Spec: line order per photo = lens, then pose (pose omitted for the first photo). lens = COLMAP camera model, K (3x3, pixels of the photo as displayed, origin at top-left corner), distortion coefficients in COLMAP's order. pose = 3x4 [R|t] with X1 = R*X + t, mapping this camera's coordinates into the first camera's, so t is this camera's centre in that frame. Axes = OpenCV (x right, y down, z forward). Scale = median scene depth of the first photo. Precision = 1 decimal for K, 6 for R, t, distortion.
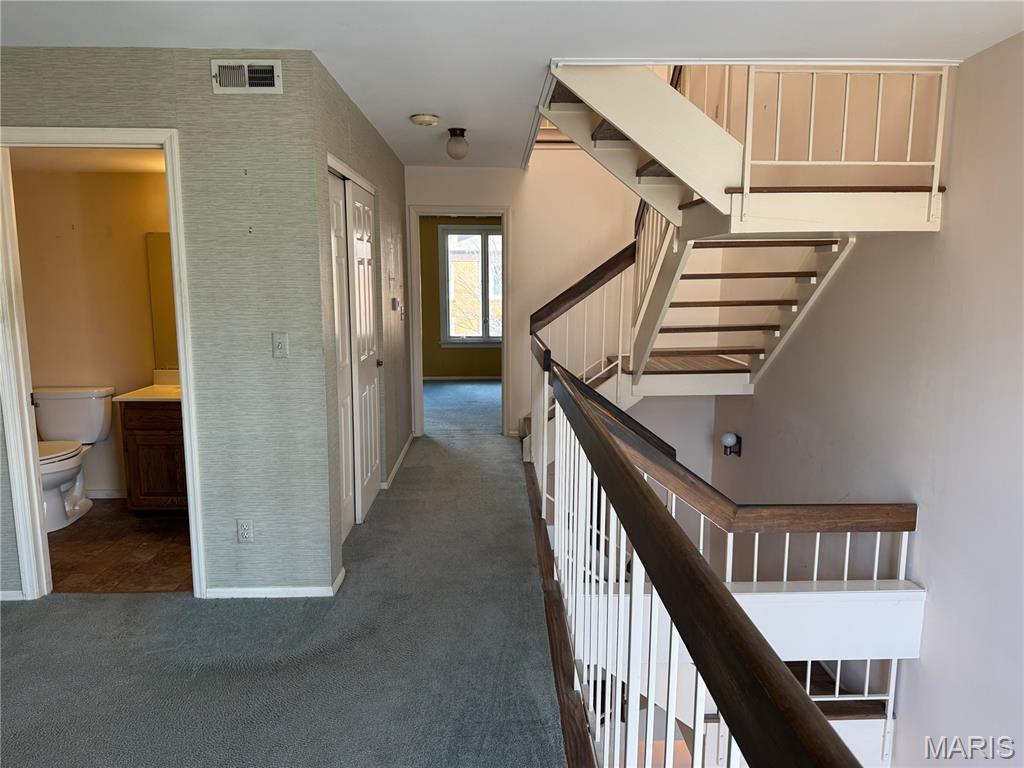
lens RADIAL K [[714.3, 0, 519.9], [0, 714.3, 384.4], [0, 0, 1]] dist [0.037251, -0.046723]
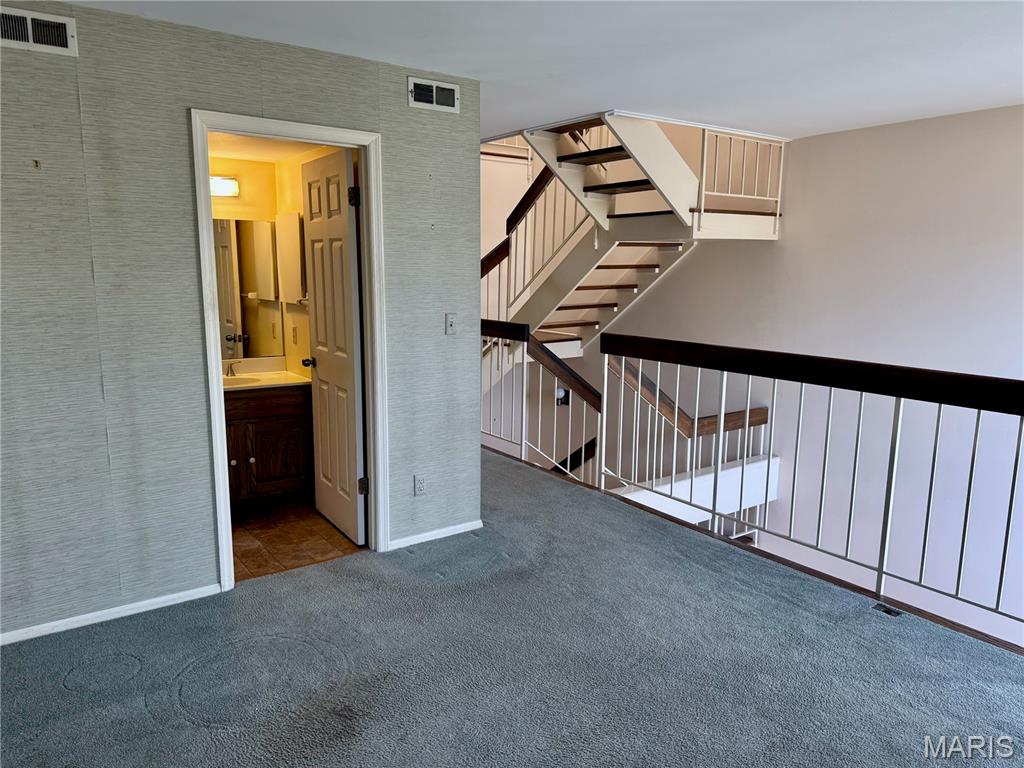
lens RADIAL K [[714.3, 0, 506.1], [0, 714.3, 393.5], [0, 0, 1]] dist [0.037251, -0.046723]
pose [[0.831148, -0.092812, 0.548250, -0.891941], [0.079189, 0.995679, 0.048506, 0.010856], [-0.550383, 0.003100, 0.834907, -0.044875]]
